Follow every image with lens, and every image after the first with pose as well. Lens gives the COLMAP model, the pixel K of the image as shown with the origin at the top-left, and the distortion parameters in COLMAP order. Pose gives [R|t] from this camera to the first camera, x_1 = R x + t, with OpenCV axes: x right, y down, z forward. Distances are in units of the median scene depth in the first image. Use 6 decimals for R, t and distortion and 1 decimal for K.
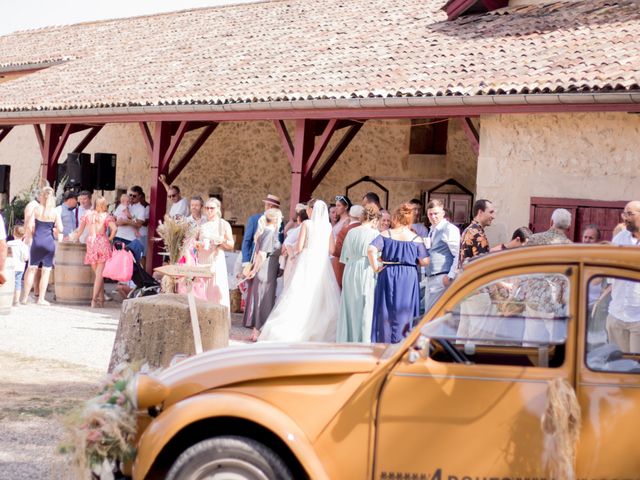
lens RADIAL K [[2512.8, 0, 320.5], [0, 2512.8, 239.7], [0, 0, 1]] dist [-0.041814, 0.000000]
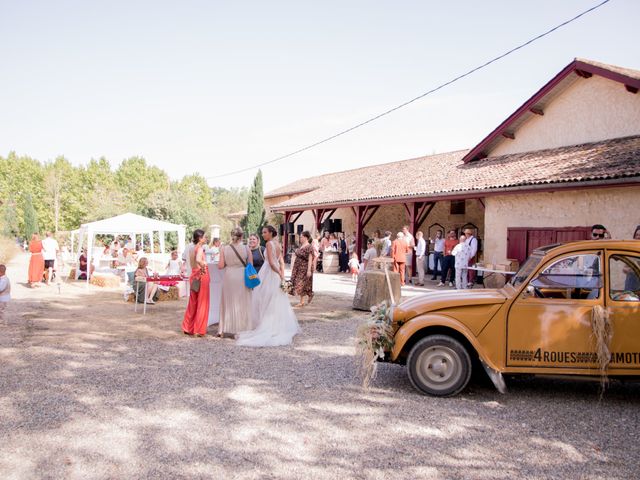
lens RADIAL K [[2512.8, 0, 319.9], [0, 2512.8, 240.1], [0, 0, 1]] dist [-0.041814, 0.000000]
pose [[0.981139, -0.033982, -0.190293, 0.393208], [0.035231, 0.999374, 0.003185, -0.019086], [0.190066, -0.009829, 0.981722, -1.610321]]
